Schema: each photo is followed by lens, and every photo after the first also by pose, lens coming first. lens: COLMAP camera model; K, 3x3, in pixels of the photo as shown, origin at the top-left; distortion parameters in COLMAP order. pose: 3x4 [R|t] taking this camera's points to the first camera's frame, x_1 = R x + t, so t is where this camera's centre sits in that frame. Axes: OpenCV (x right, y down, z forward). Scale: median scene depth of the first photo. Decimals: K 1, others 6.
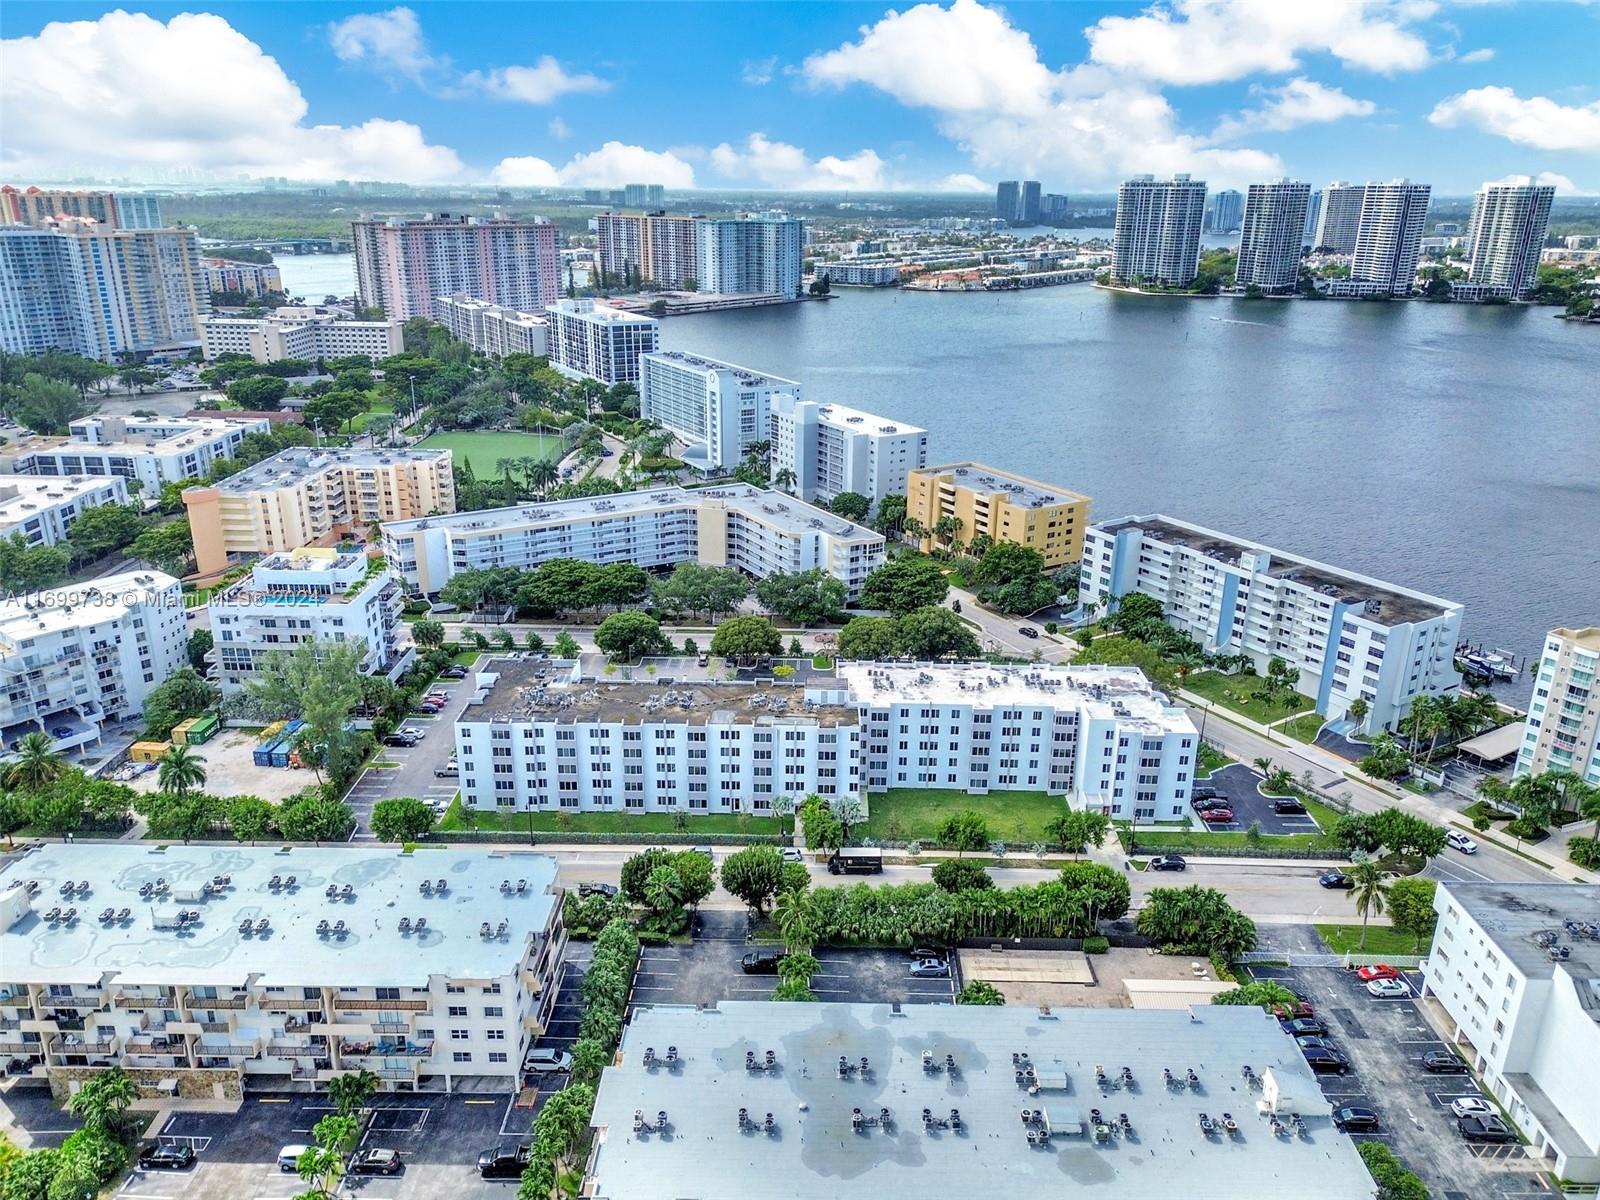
lens RADIAL K [[1200.1, 0, 732.8], [0, 1200.1, 600.9], [0, 0, 1]] dist [0.243168, -0.001912]
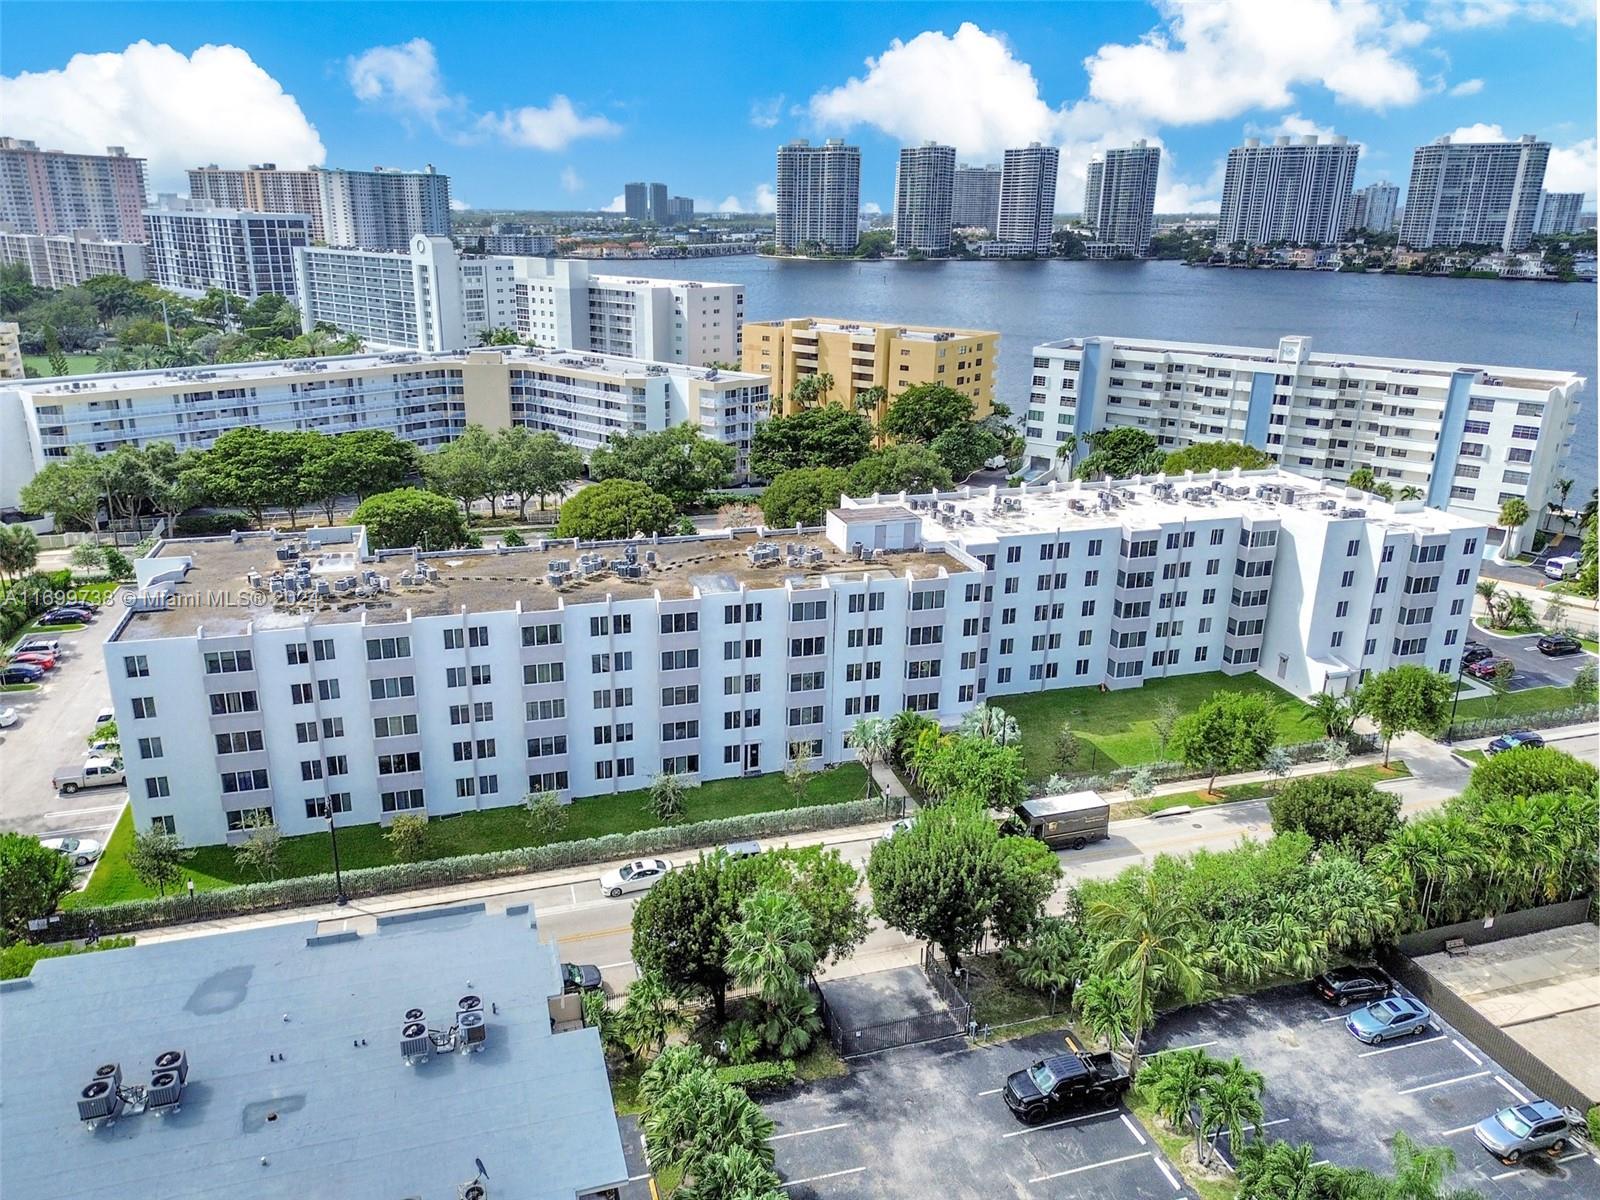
lens RADIAL K [[1210.9, 0, 758.4], [0, 1210.9, 580.7], [0, 0, 1]] dist [0.116228, -0.063525]
pose [[0.948957, -0.087800, 0.302937, -0.134920], [0.097664, 0.995065, -0.017537, 0.101273], [-0.299903, 0.046228, 0.952849, 0.500025]]
